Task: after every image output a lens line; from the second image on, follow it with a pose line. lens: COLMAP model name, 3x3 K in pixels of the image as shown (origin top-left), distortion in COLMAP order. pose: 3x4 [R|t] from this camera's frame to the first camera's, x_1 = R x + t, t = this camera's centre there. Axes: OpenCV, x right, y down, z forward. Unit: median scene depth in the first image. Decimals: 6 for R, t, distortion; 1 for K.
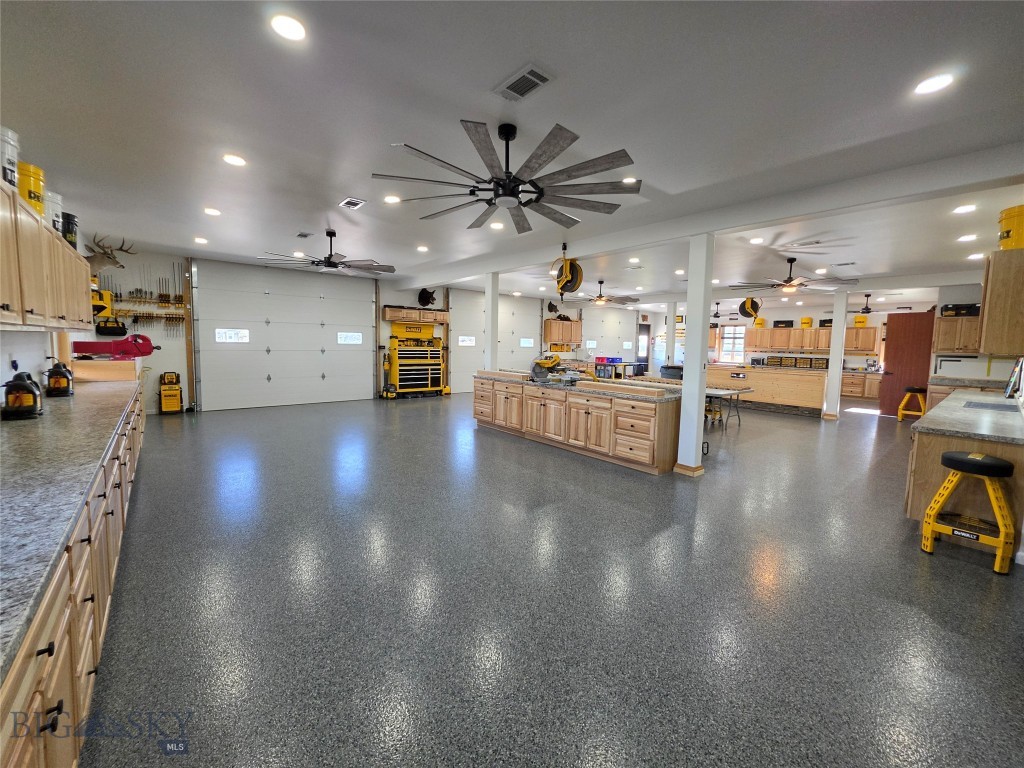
lens RADIAL K [[412.5, 0, 509.5], [0, 412.5, 379.1], [0, 0, 1]] dist [-0.000529, -0.000025]
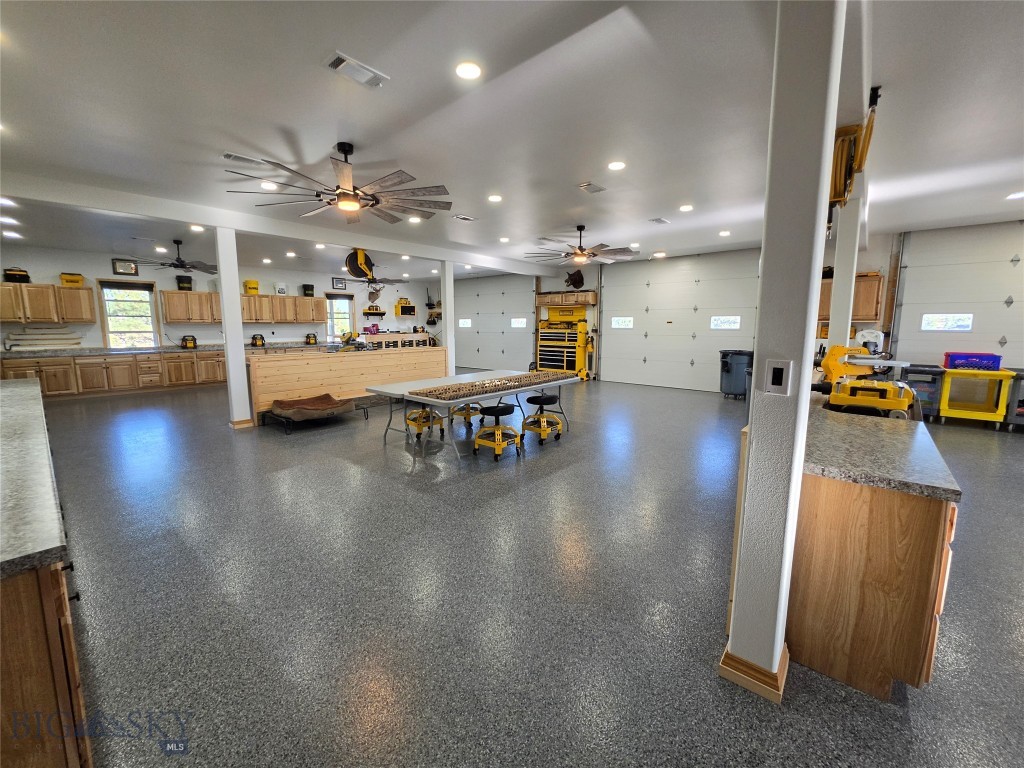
lens RADIAL K [[412.5, 0, 509.3], [0, 412.5, 380.4], [0, 0, 1]] dist [-0.000529, -0.000025]
pose [[0.164167, 0.111361, -0.980126, 0.779607], [-0.081242, 0.991758, 0.099075, -0.043143], [0.983081, 0.063362, 0.171862, 0.695906]]
